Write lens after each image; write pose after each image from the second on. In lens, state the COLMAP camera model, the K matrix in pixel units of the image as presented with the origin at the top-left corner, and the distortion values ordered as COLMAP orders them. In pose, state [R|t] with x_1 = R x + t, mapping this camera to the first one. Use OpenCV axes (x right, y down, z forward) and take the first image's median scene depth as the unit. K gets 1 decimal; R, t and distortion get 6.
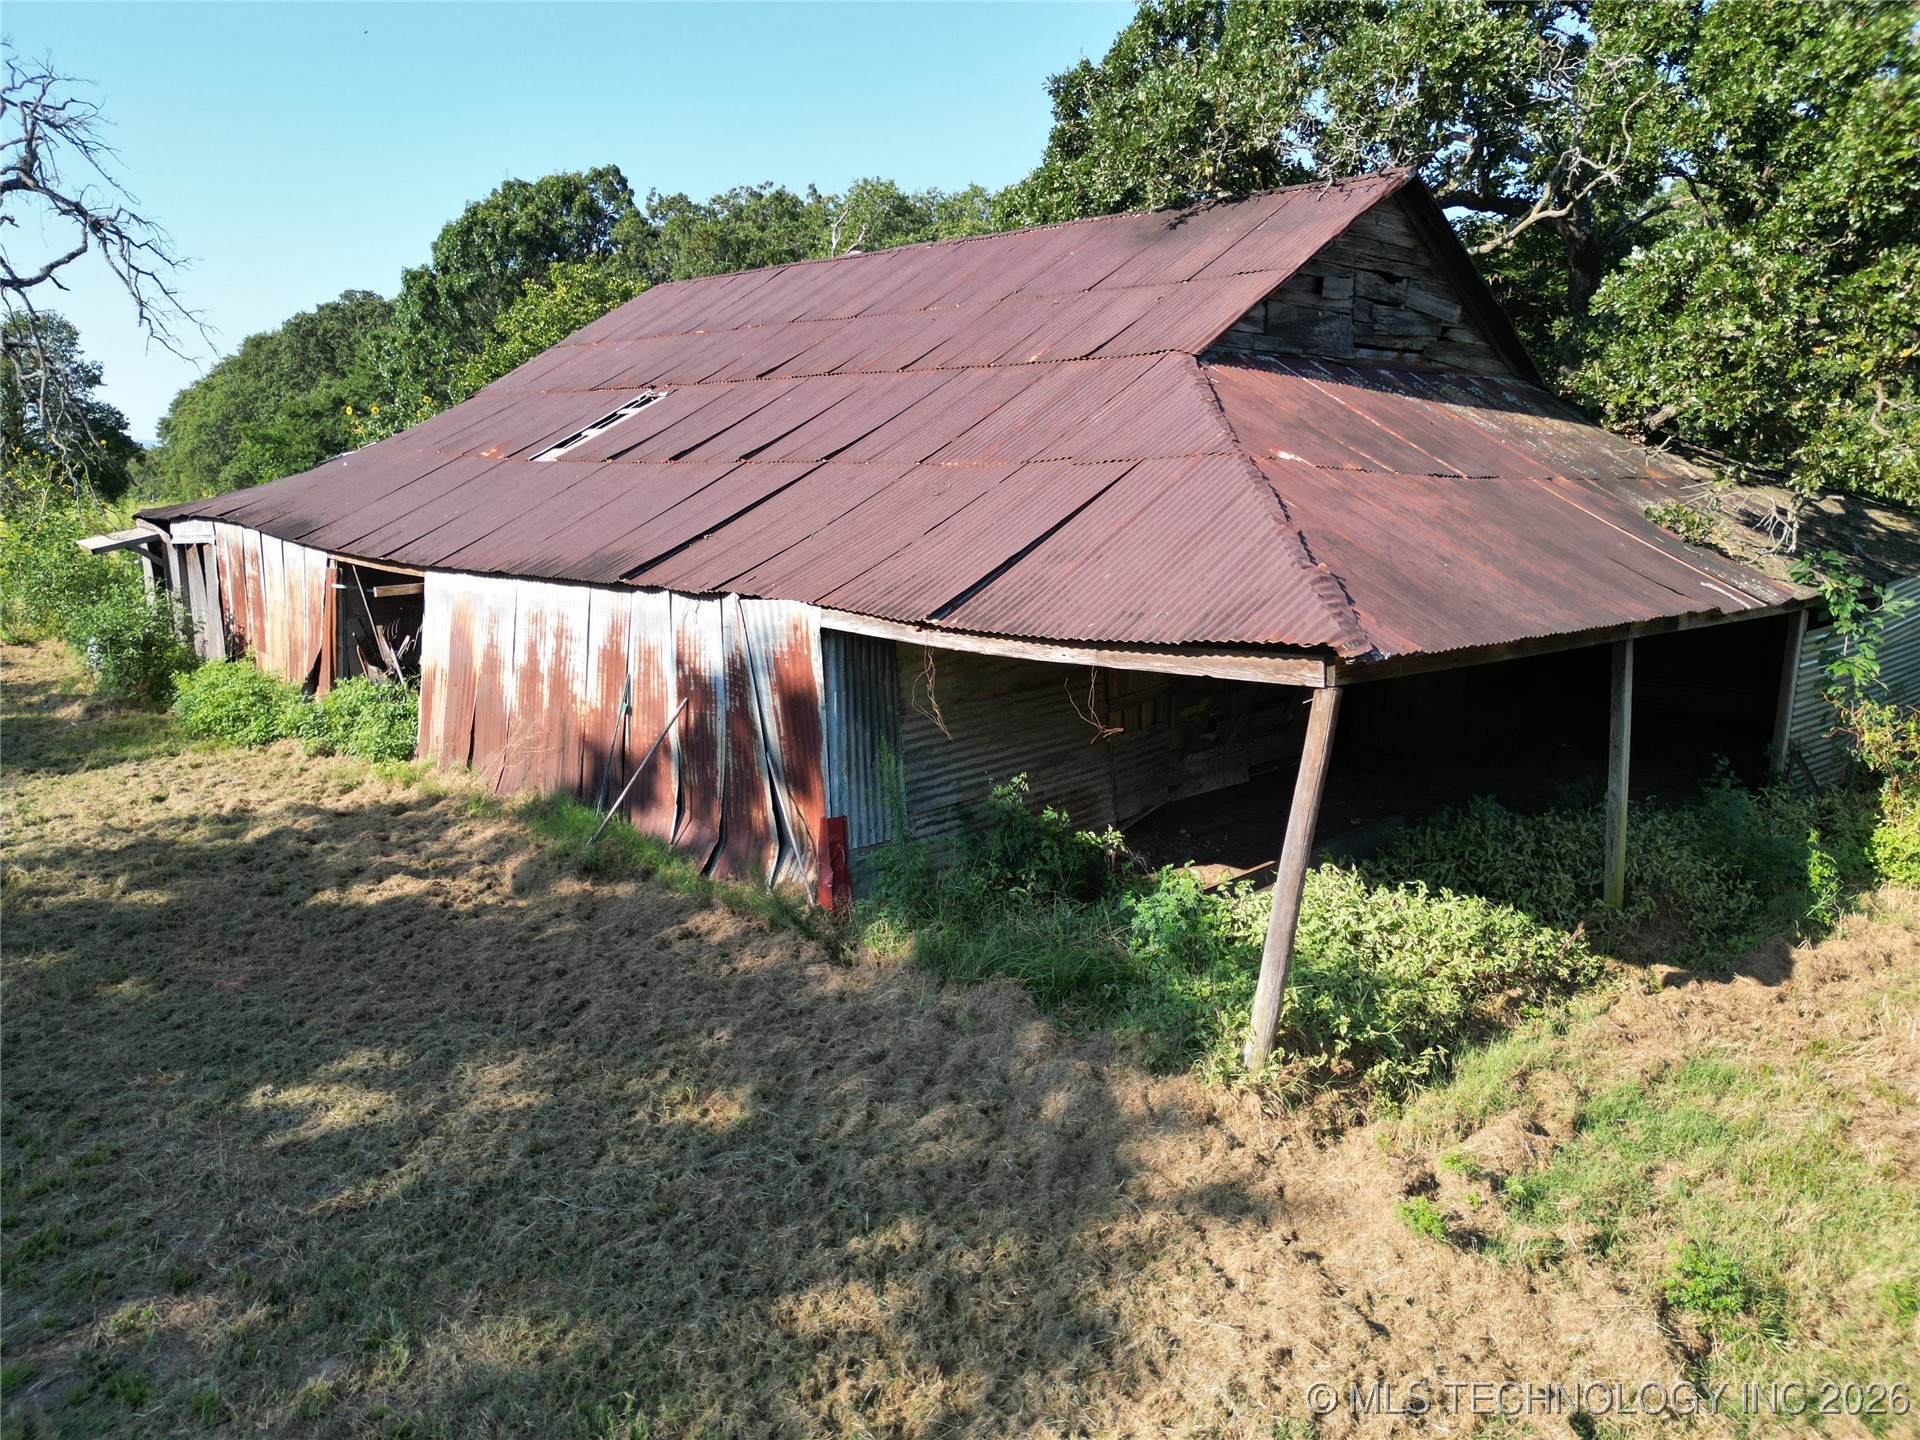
lens RADIAL K [[1332.1, 0, 968.4], [0, 1332.1, 723.7], [0, 0, 1]] dist [0.004457, 0.004282]
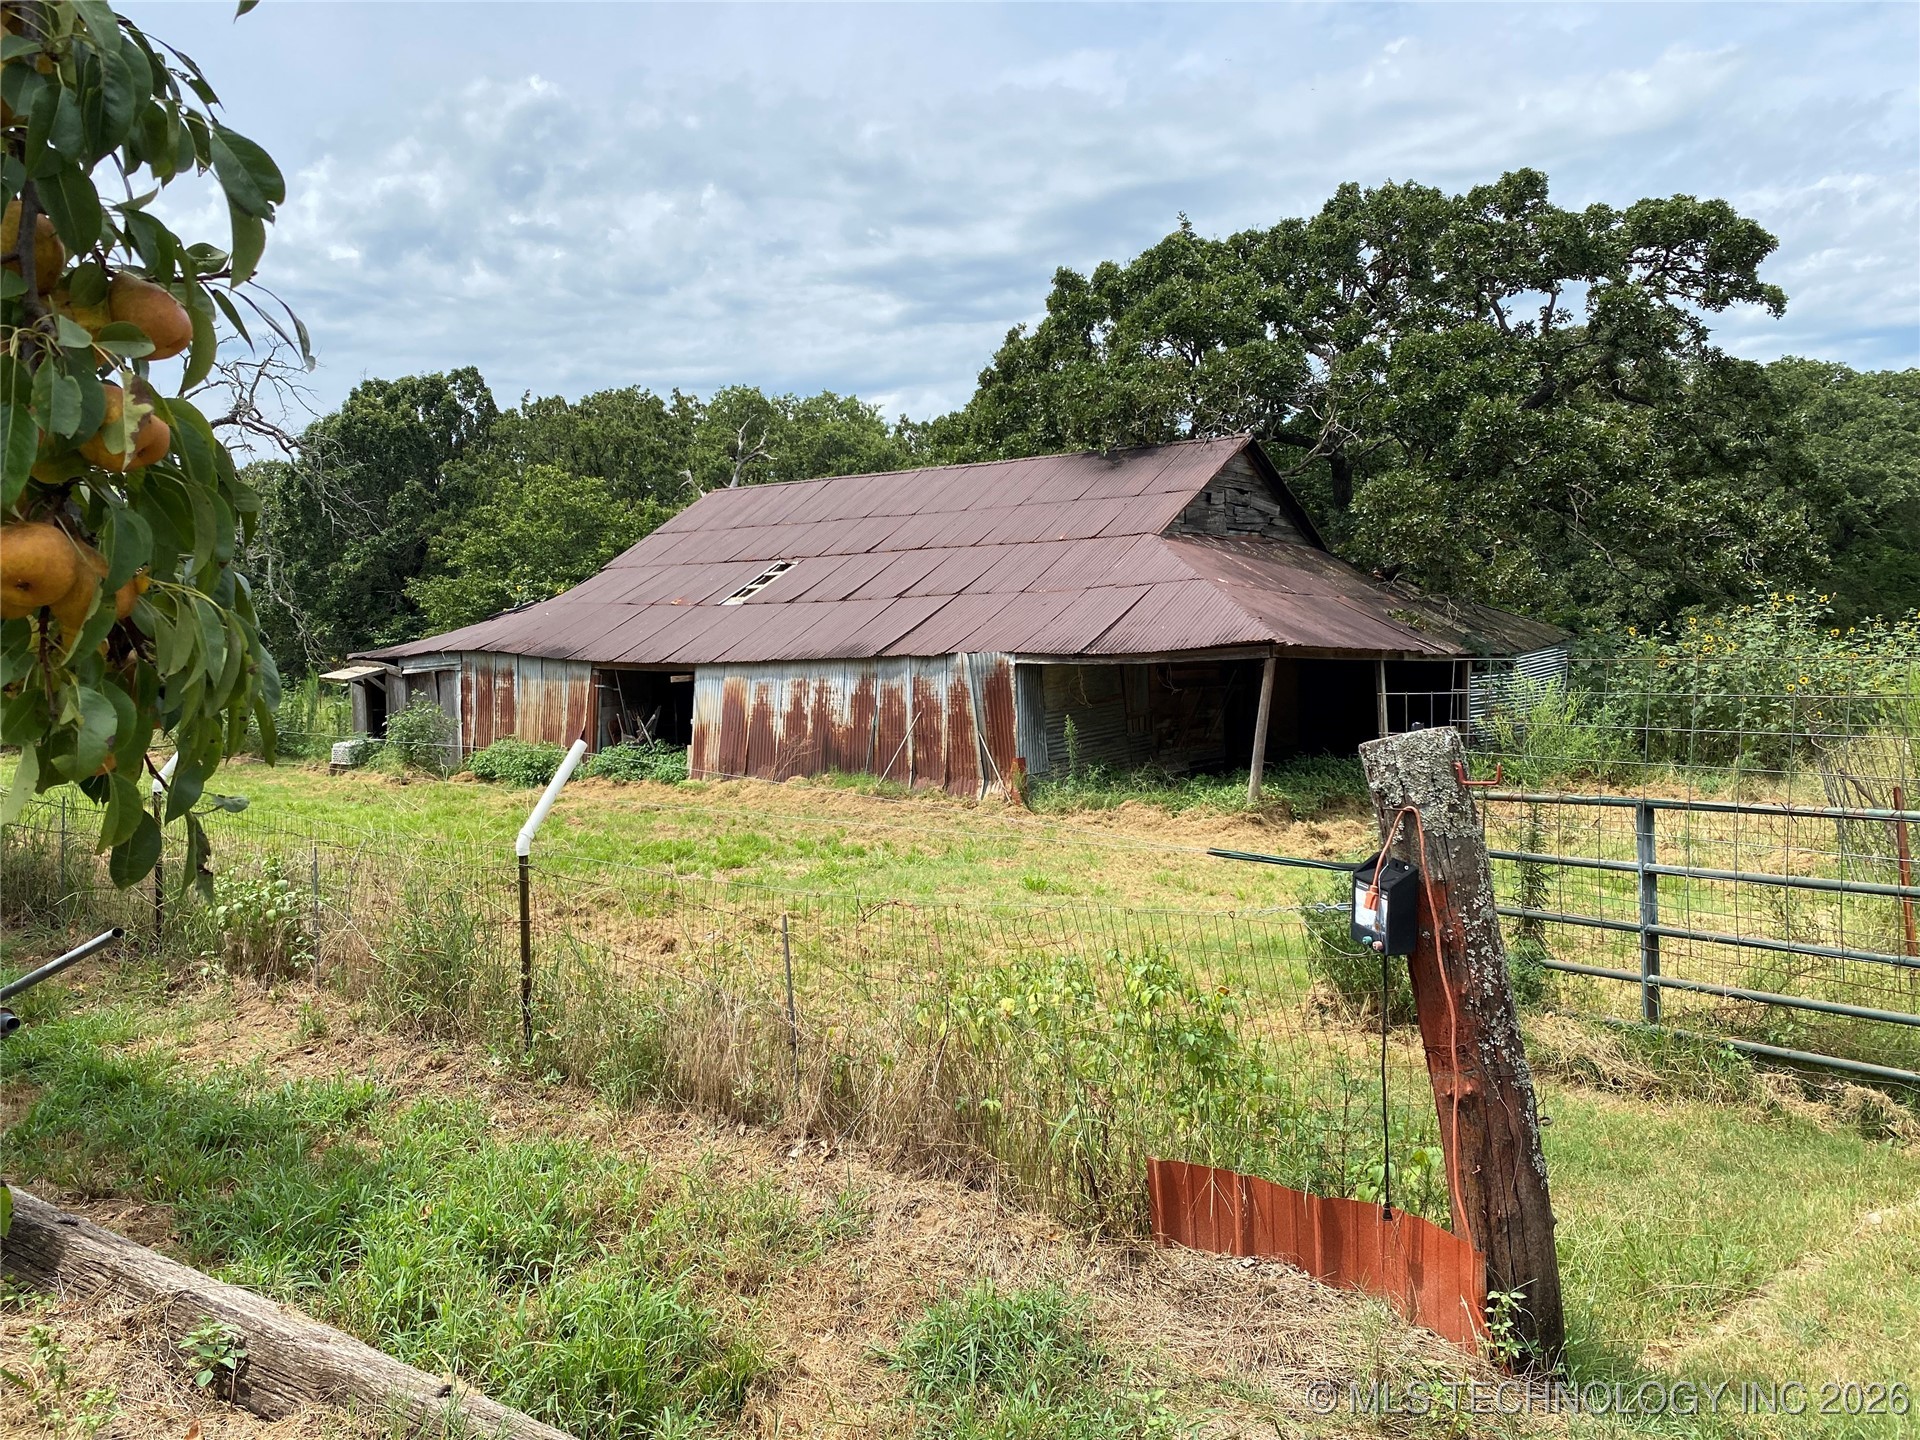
lens RADIAL K [[1454.5, 0, 947.4], [0, 1454.5, 719.7], [0, 0, 1]] dist [0.034133, -0.039005]
pose [[0.988032, -0.030316, 0.151241, -0.415657], [0.051554, 0.989014, -0.138543, 0.239862], [-0.145379, 0.144682, 0.978740, -0.890939]]
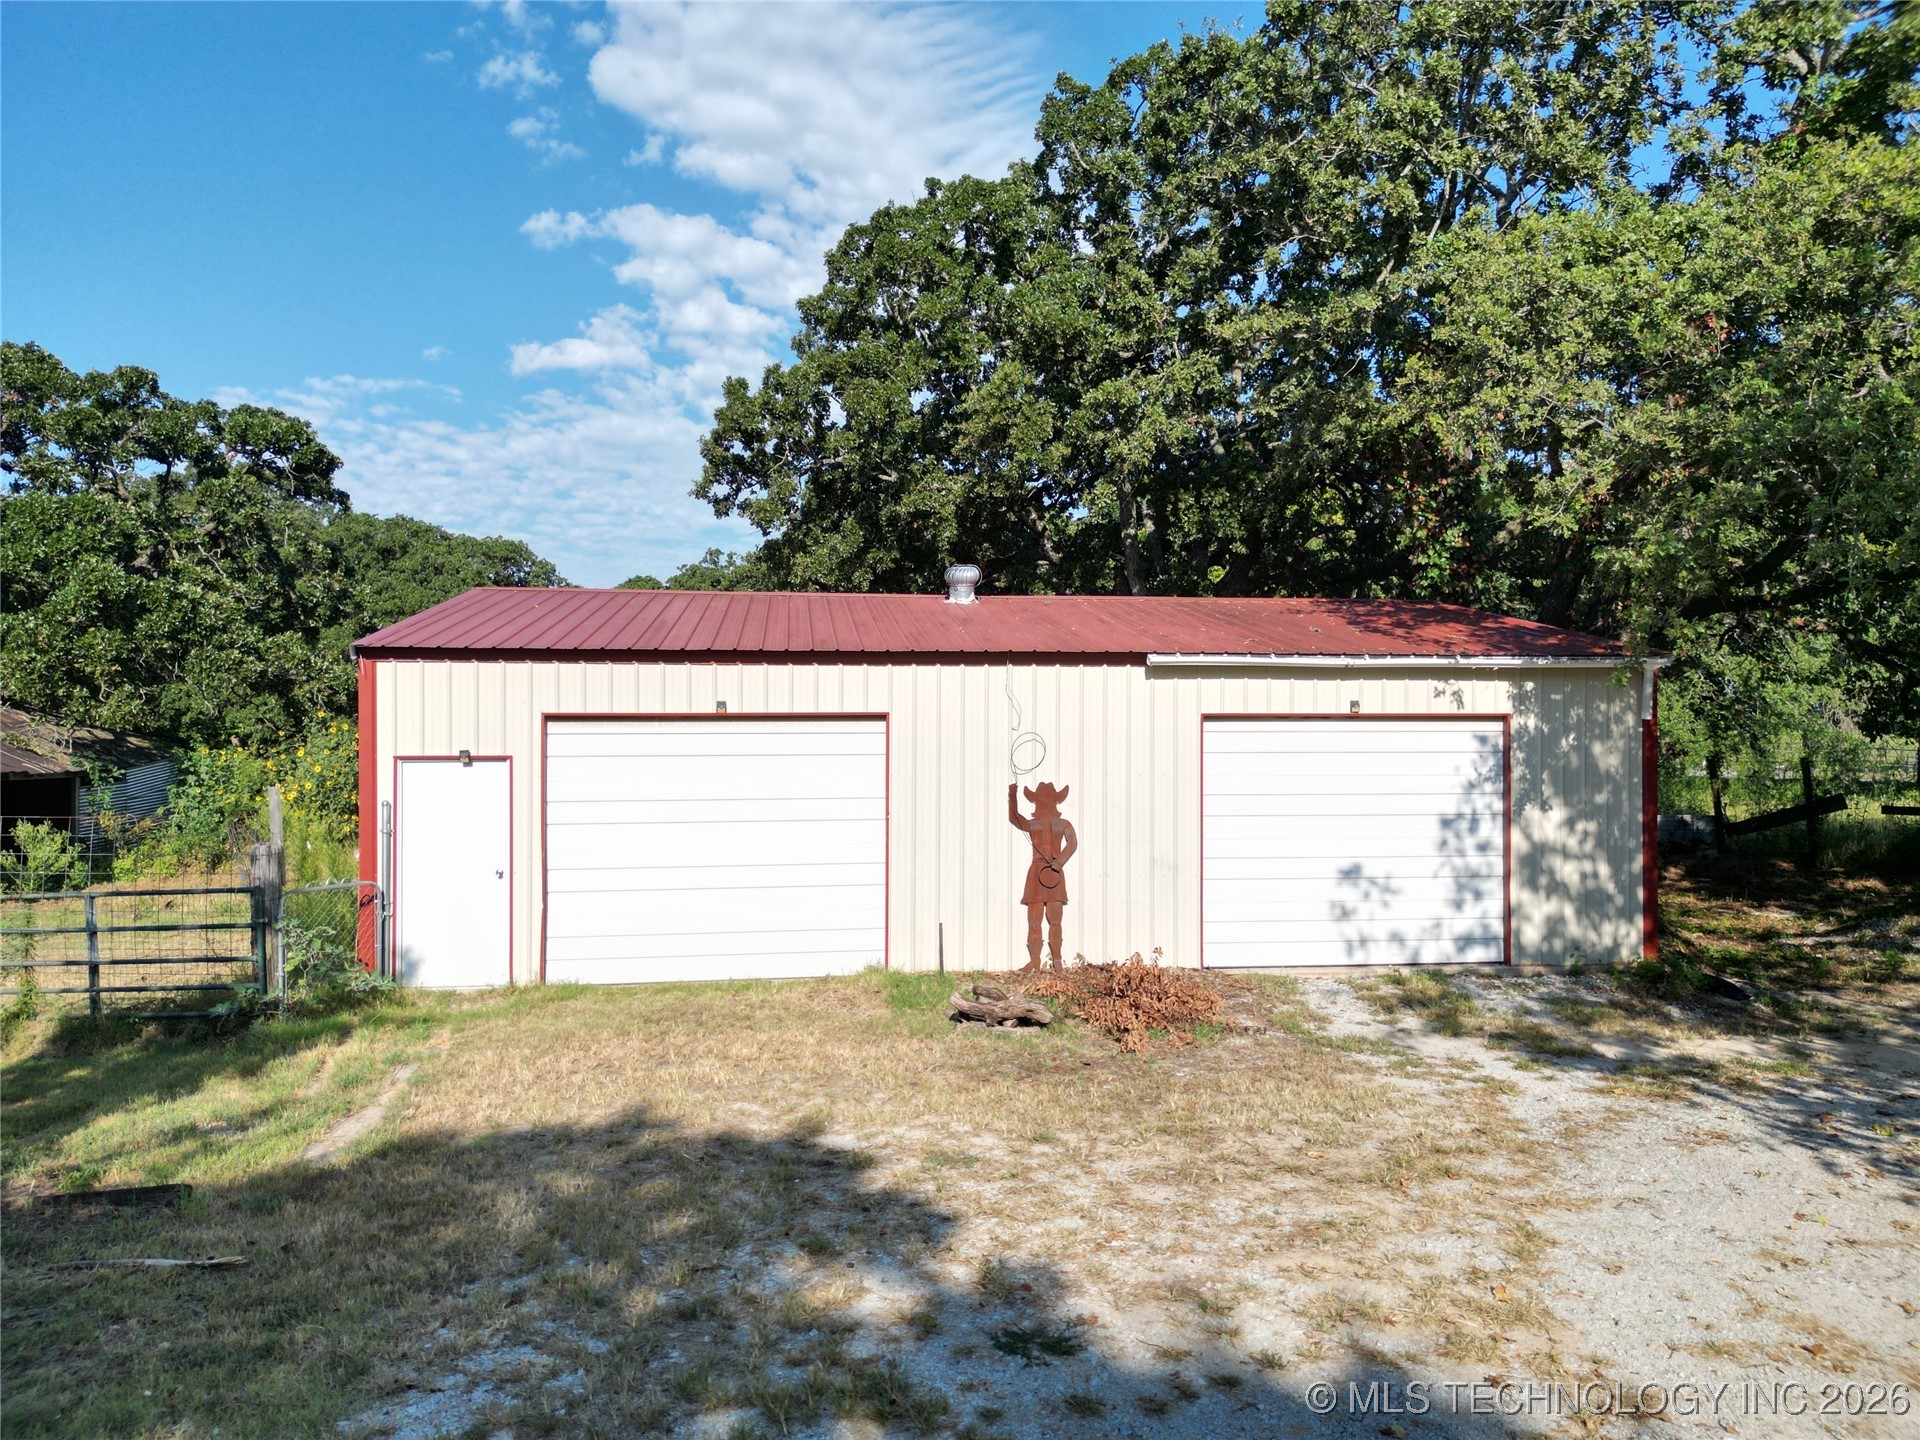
lens RADIAL K [[1332.1, 0, 950.4], [0, 1332.1, 717.1], [0, 0, 1]] dist [0.004457, 0.004282]
pose [[0.505950, -0.005933, 0.862542, -0.570848], [0.173390, 0.980264, -0.094965, 0.279912], [-0.844956, 0.197604, 0.496994, -1.369155]]
